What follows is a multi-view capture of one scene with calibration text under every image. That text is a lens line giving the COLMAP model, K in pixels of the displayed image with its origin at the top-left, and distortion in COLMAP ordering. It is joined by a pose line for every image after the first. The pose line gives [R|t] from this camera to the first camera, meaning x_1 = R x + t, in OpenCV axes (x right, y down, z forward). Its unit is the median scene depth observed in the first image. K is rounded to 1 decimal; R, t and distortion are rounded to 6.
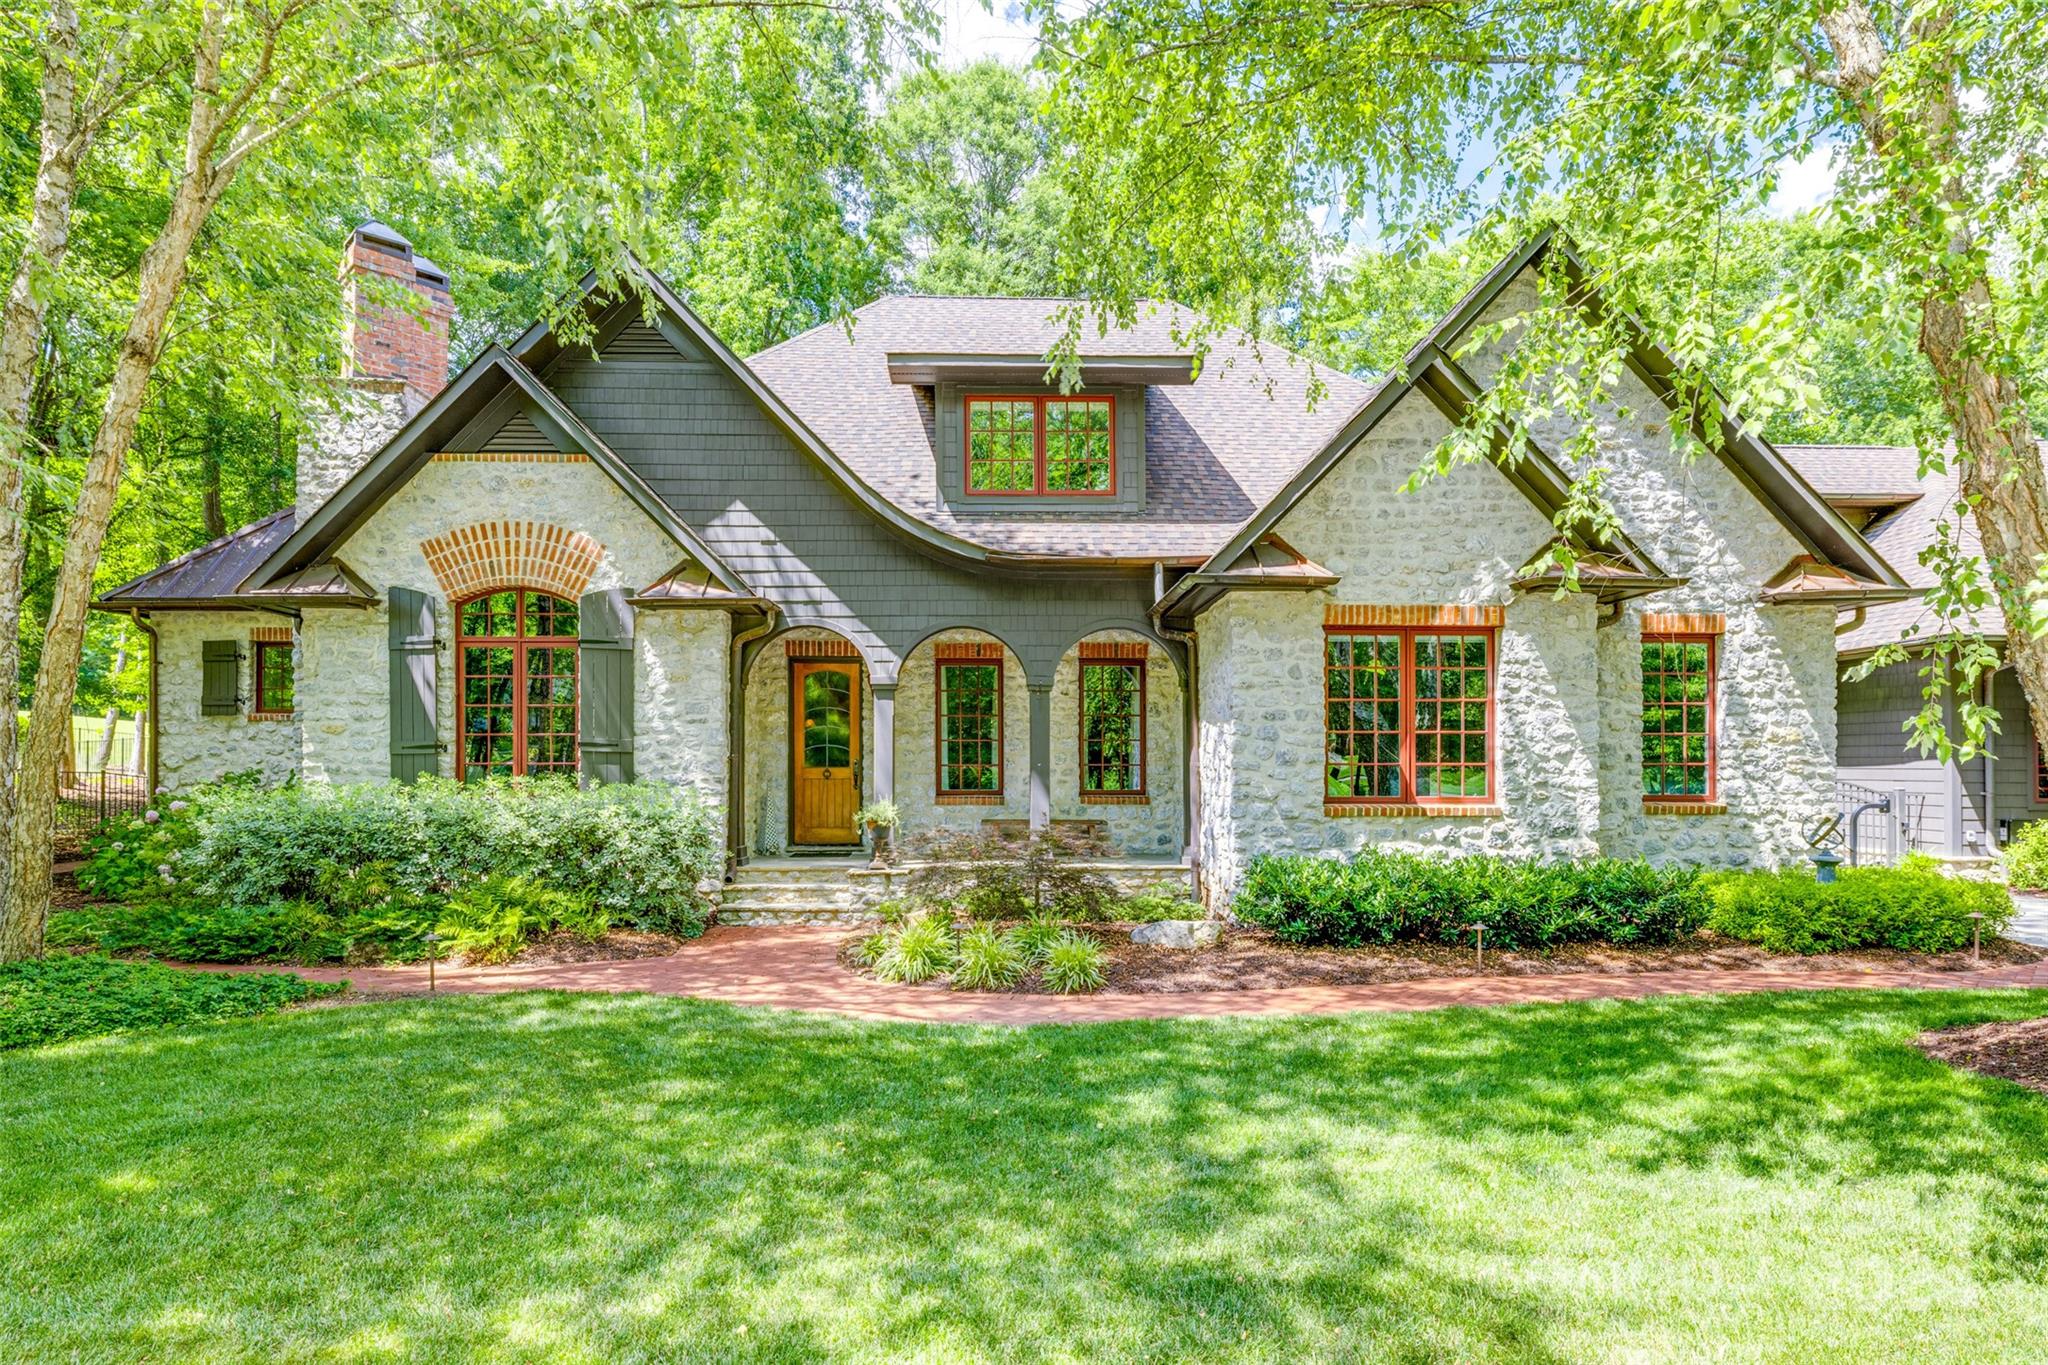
lens RADIAL K [[1074.5, 0, 1056.3], [0, 1074.5, 757.7], [0, 0, 1]] dist [-0.003329, 0.002389]
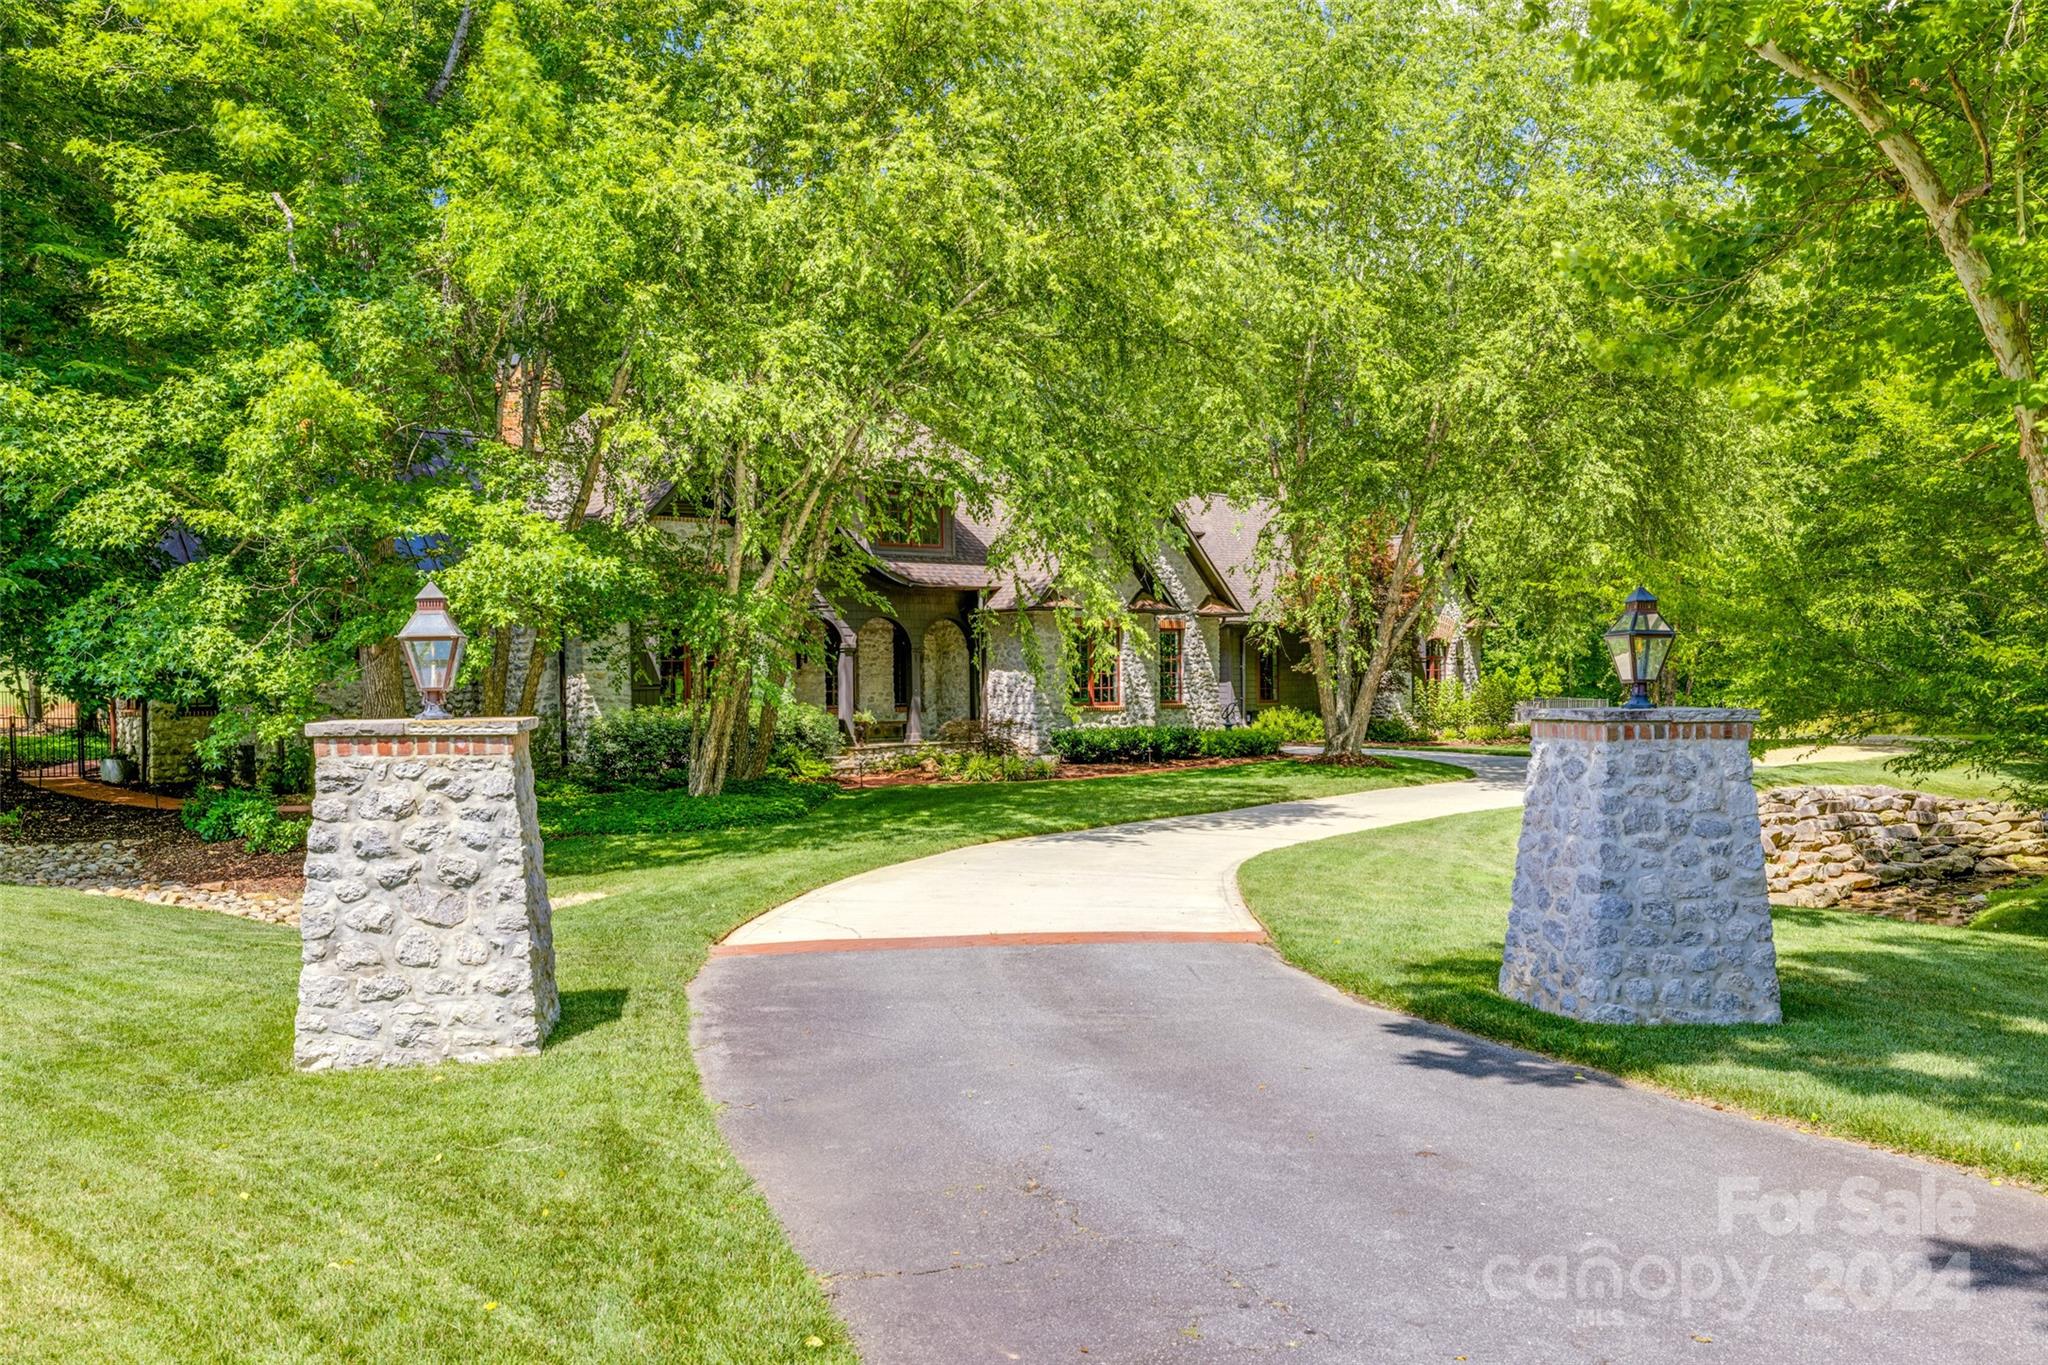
lens RADIAL K [[1664.9, 0, 1016.0], [0, 1664.9, 689.9], [0, 0, 1]] dist [0.007741, 0.000450]
pose [[0.774235, -0.013423, 0.632756, -1.889904], [0.004064, 0.999860, 0.016238, -0.045489], [-0.632885, -0.010000, 0.774181, -1.508377]]
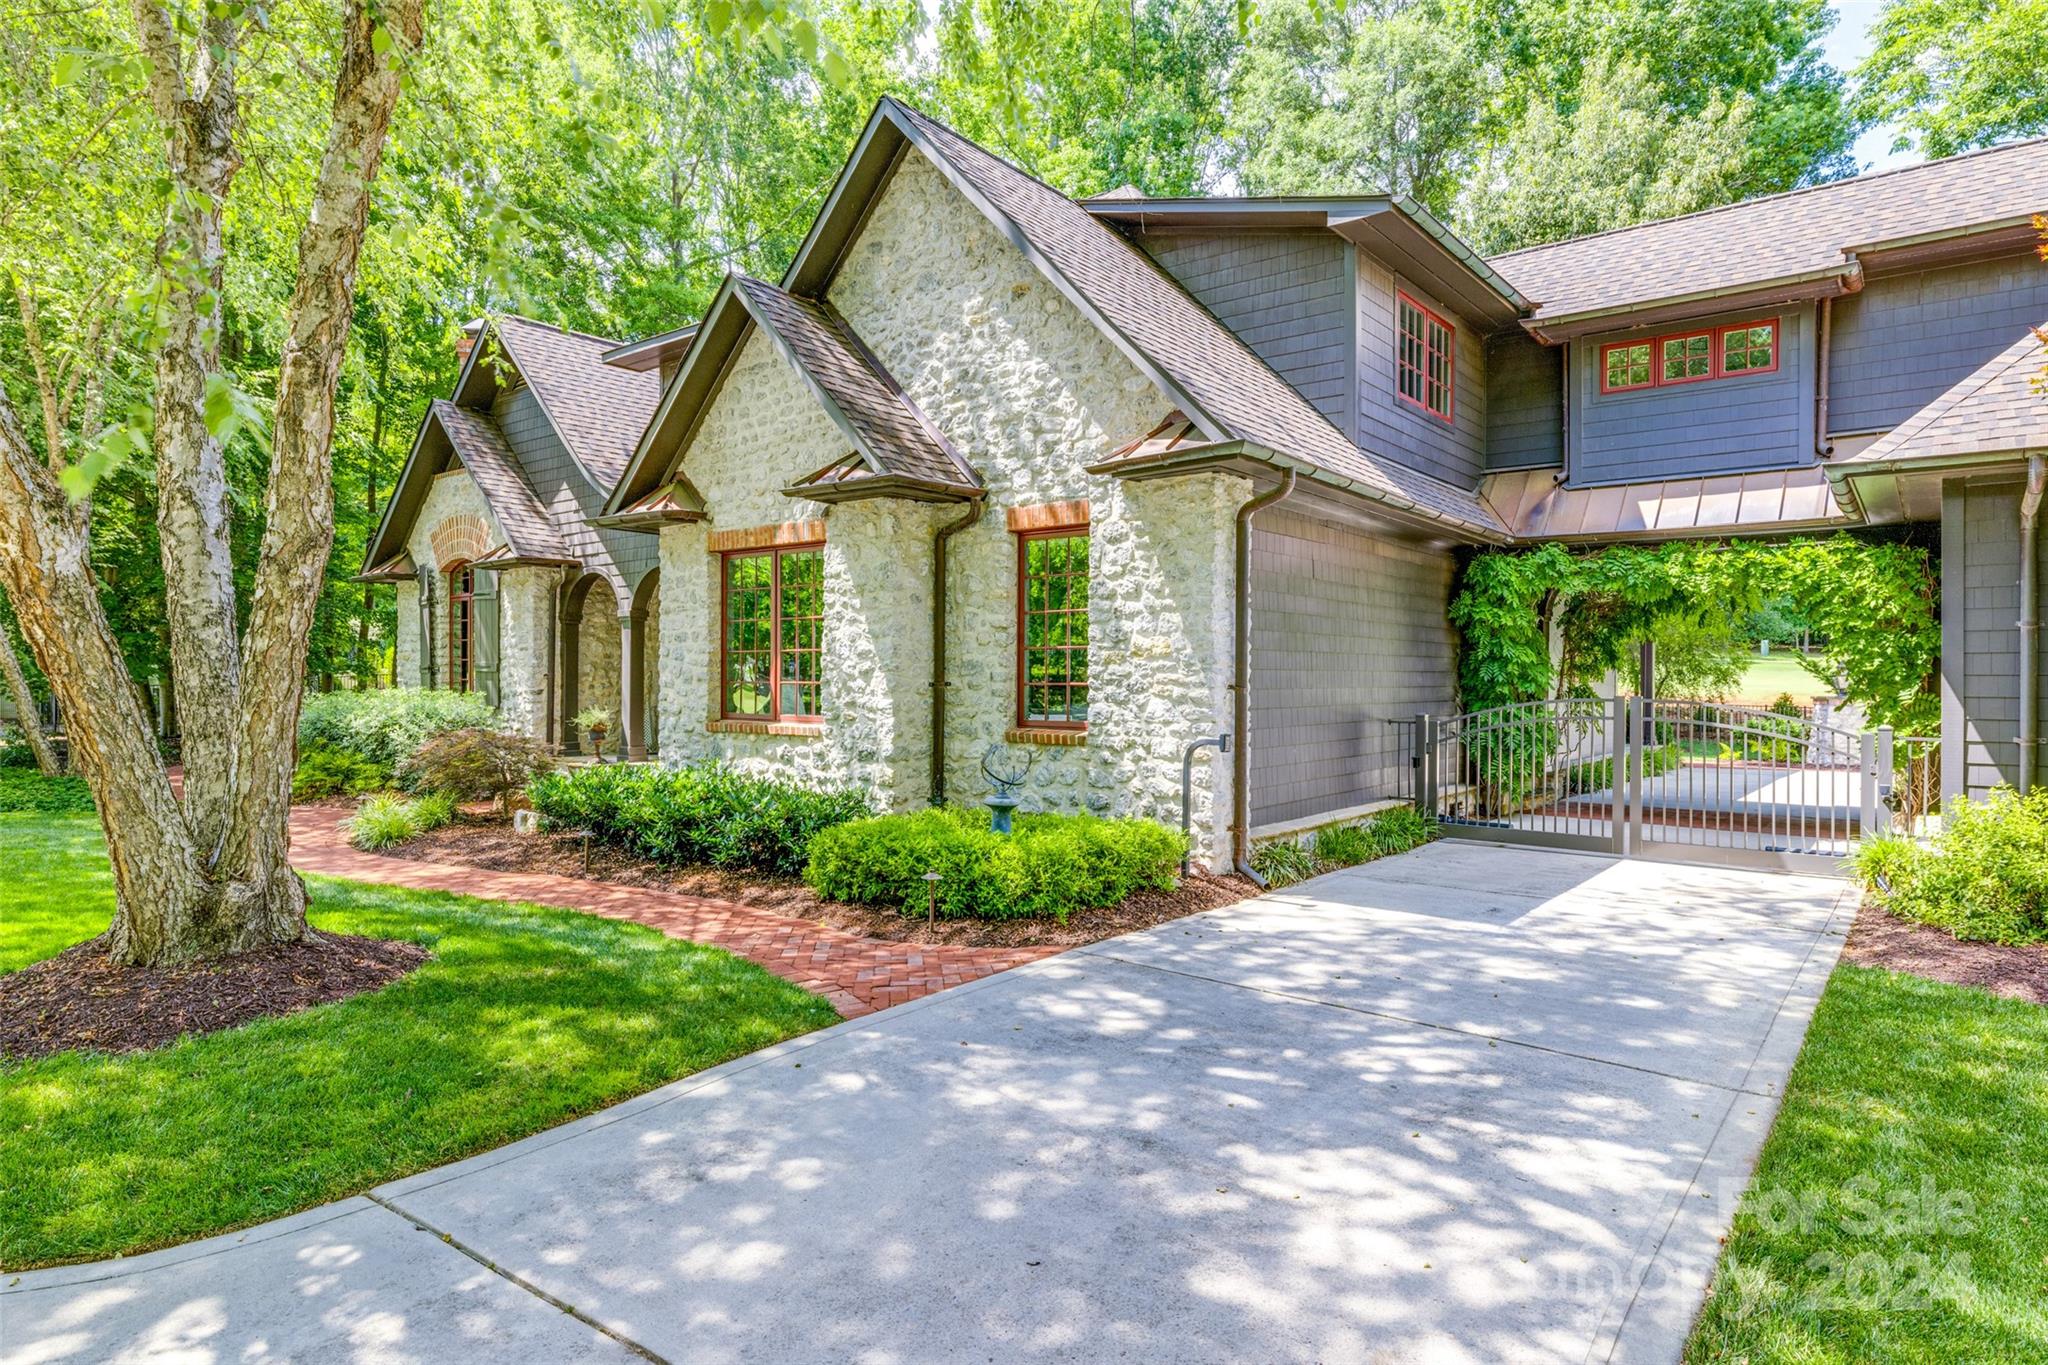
lens RADIAL K [[1110.0, 0, 1019.5], [0, 1110.0, 682.9], [0, 0, 1]] dist [0.001545, 0.000091]
pose [[0.775291, 0.004860, -0.631585, 1.113897], [0.001941, 0.999947, 0.010077, -0.003322], [0.631601, -0.009038, 0.775241, 0.315927]]
